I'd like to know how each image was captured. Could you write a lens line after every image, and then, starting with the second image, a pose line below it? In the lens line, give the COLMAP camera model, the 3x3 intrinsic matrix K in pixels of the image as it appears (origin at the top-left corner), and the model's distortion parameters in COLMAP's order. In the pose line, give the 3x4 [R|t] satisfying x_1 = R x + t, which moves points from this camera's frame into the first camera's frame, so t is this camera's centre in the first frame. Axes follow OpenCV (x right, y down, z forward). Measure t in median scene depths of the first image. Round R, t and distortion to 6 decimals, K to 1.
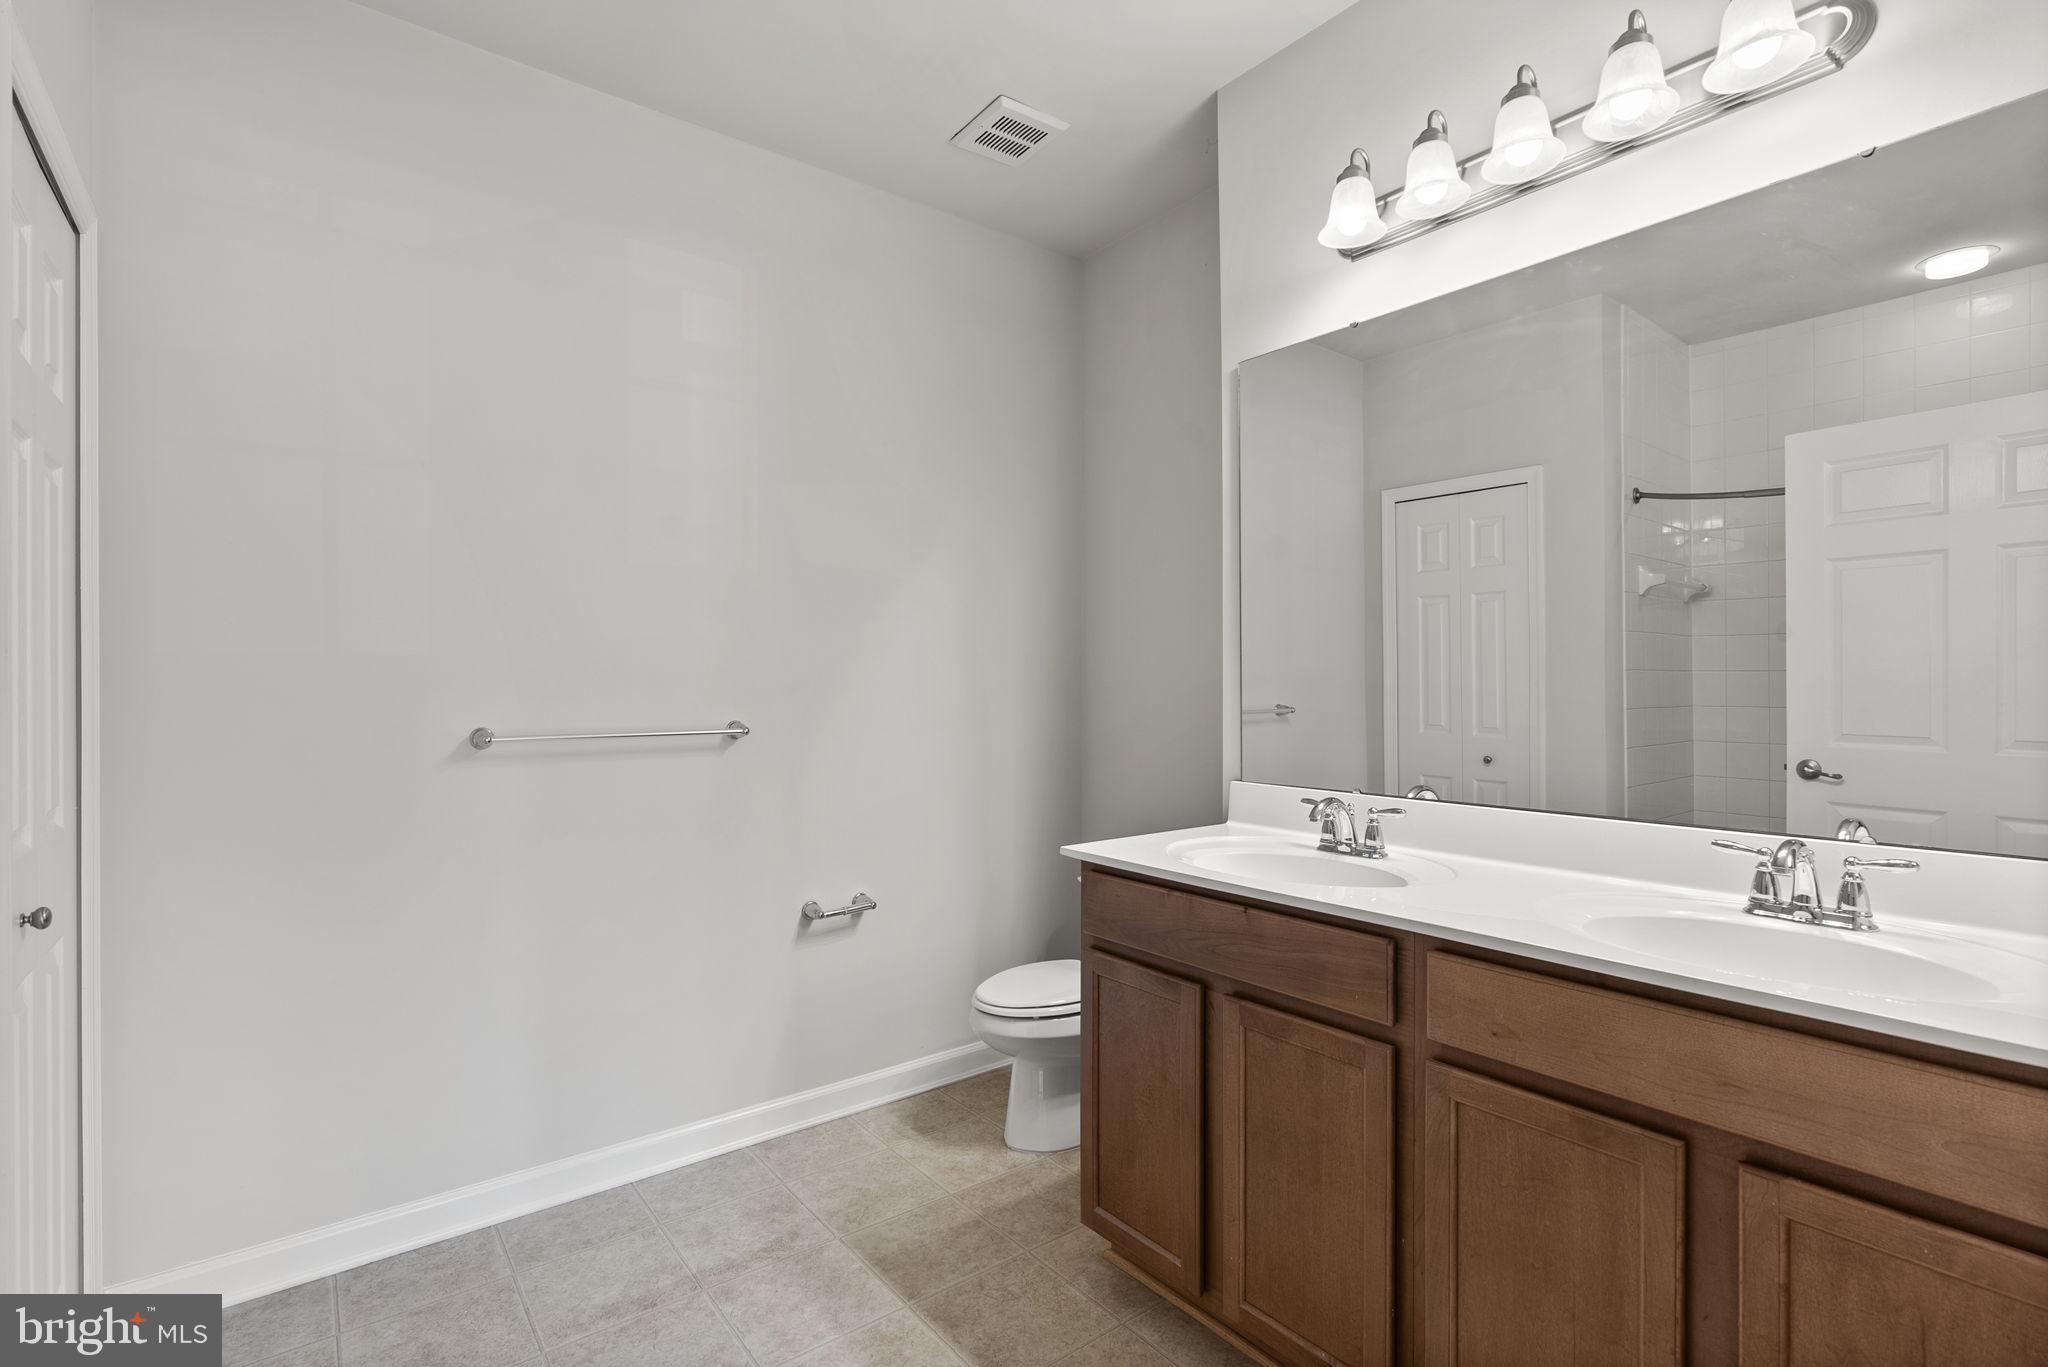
lens RADIAL K [[935.5, 0, 1024.0], [0, 935.5, 683.5], [0, 0, 1]] dist [-0.008674, 0.000978]
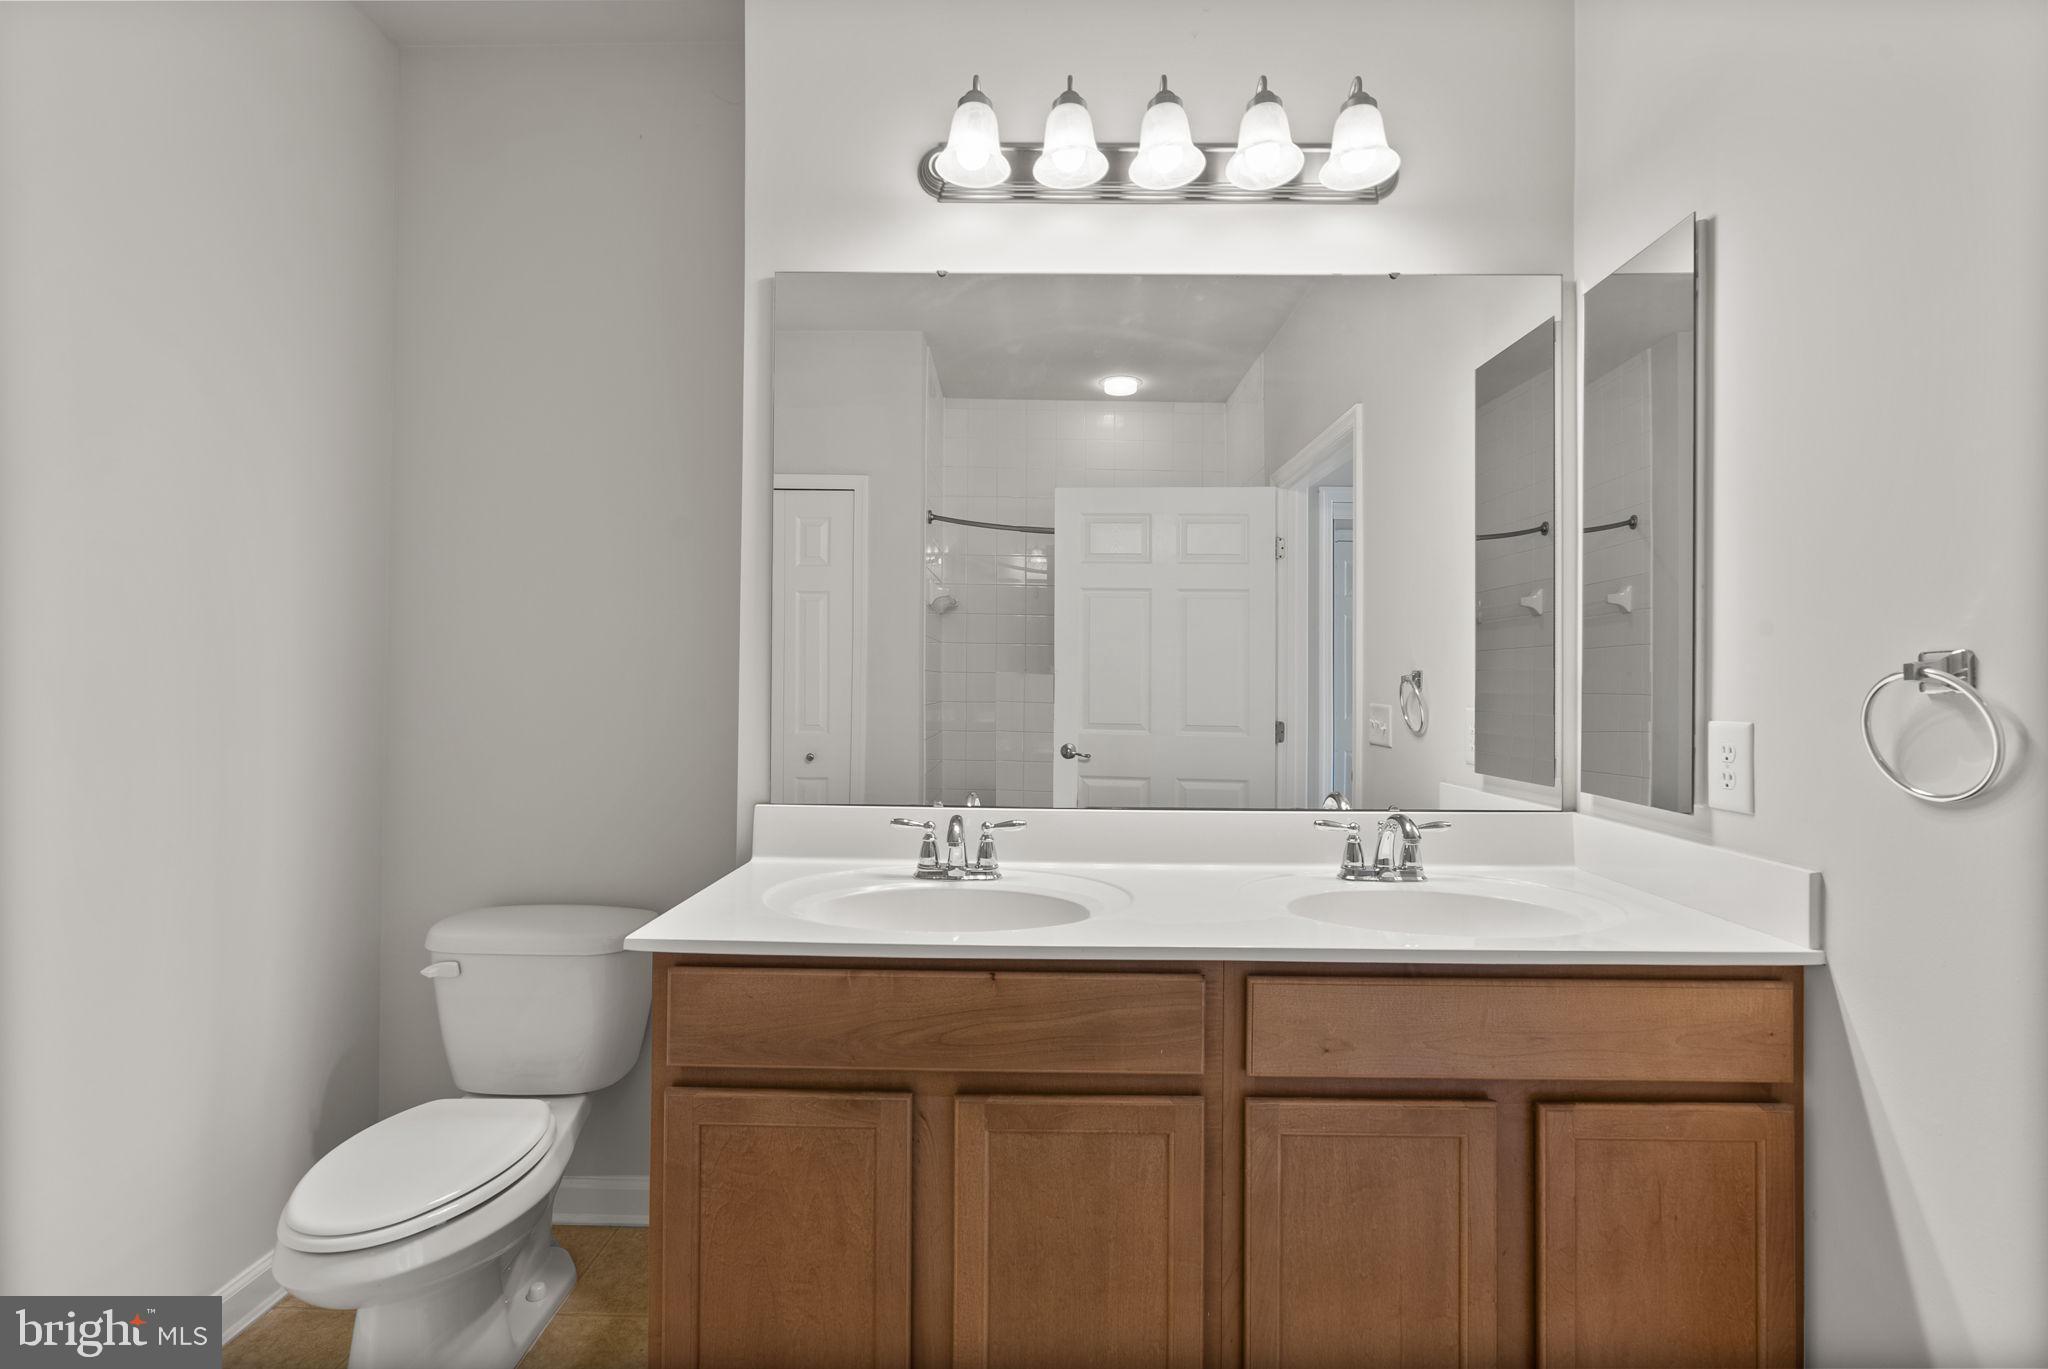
lens RADIAL K [[914.4, 0, 1012.5], [0, 914.4, 670.0], [0, 0, 1]] dist [-0.009275, 0.000117]
pose [[0.630040, 0.020168, 0.776301, -0.338323], [-0.010922, 0.999794, -0.017110, 0.004783], [-0.776486, 0.002302, 0.630130, 0.519567]]
